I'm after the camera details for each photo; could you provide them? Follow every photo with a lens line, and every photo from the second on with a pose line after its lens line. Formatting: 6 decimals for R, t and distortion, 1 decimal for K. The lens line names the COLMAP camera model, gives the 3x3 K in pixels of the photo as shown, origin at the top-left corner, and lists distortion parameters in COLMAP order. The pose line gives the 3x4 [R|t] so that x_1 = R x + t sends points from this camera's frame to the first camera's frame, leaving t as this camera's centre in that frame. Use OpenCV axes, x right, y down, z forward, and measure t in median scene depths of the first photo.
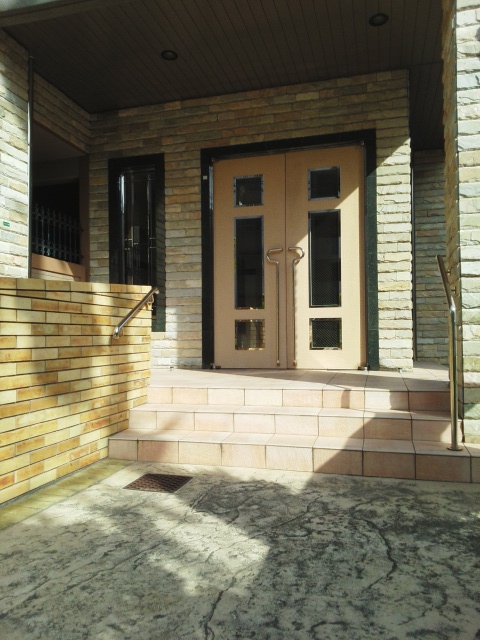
lens RADIAL K [[507.4, 0, 238.5], [0, 507.4, 319.4], [0, 0, 1]] dist [-0.008120, -0.004112]
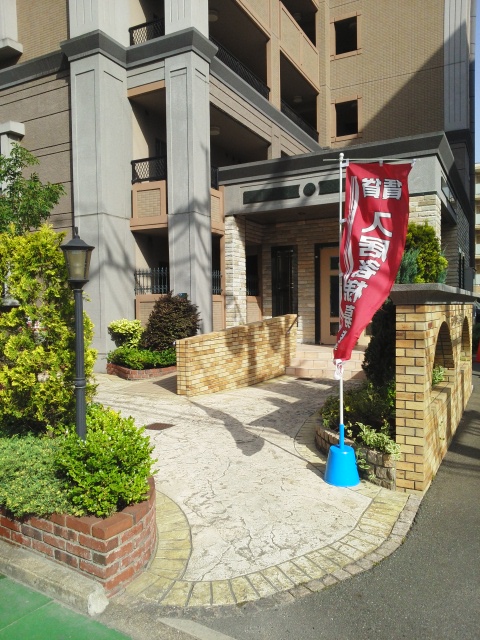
lens RADIAL K [[507.4, 0, 238.1], [0, 507.4, 321.9], [0, 0, 1]] dist [-0.008120, -0.004112]
pose [[0.974789, 0.006642, -0.223029, 0.092753], [0.005692, 0.998491, 0.054612, -0.120375], [0.223055, -0.054505, 0.973281, -1.197365]]
